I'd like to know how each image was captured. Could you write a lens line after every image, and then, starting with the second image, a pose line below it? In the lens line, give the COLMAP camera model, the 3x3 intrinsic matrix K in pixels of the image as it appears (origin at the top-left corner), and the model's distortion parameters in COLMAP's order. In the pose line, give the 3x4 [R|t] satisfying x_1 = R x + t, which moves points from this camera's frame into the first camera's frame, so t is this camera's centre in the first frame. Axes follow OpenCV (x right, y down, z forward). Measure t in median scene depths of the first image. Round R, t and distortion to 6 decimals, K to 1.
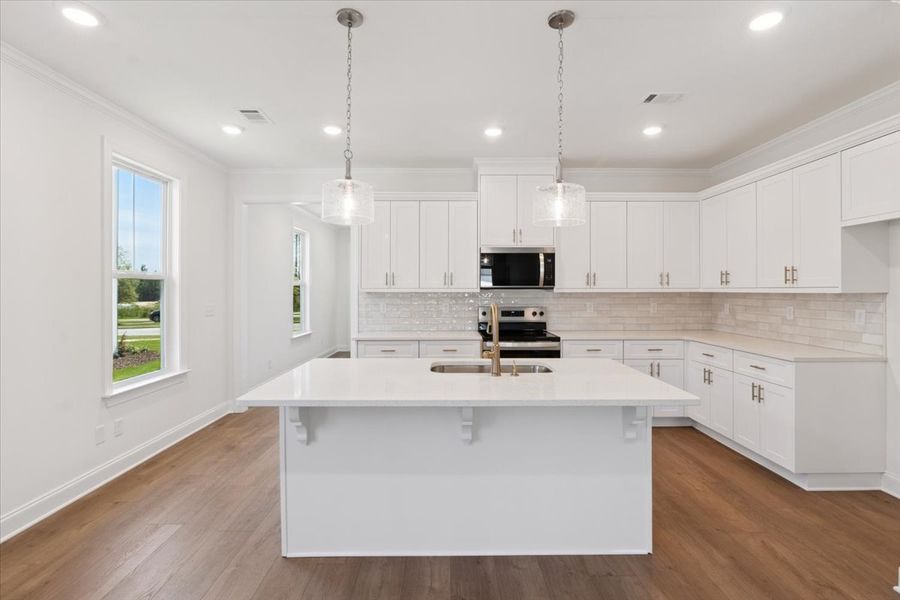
lens RADIAL K [[424.6, 0, 450.2], [0, 424.6, 290.5], [0, 0, 1]] dist [-0.000880, -0.000068]
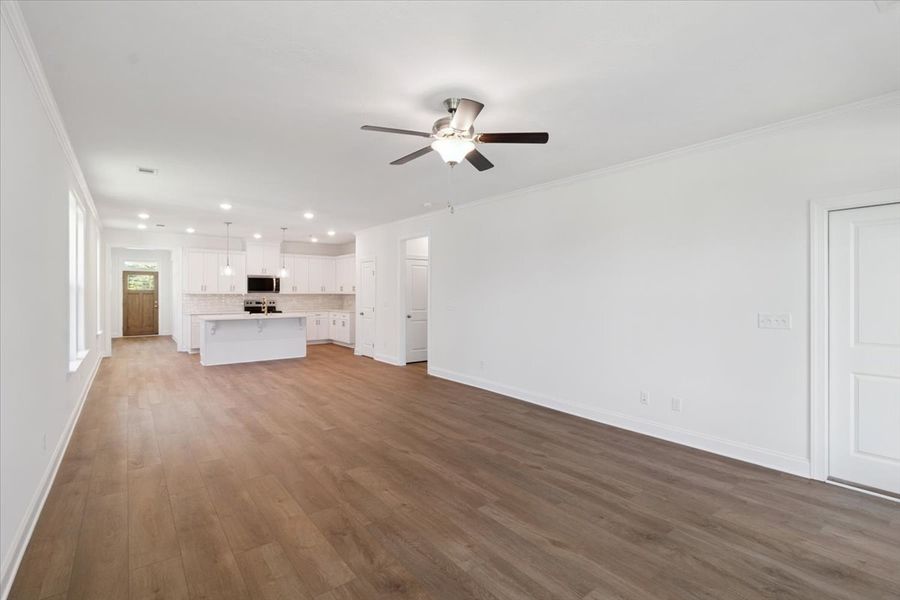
lens RADIAL K [[424.6, 0, 450.2], [0, 424.6, 290.5], [0, 0, 1]] dist [-0.000880, -0.000068]
pose [[0.799962, 0.004548, 0.600033, -0.466109], [-0.003587, 0.999990, -0.002797, -0.012426], [-0.600040, 0.000085, 0.799970, -1.659691]]
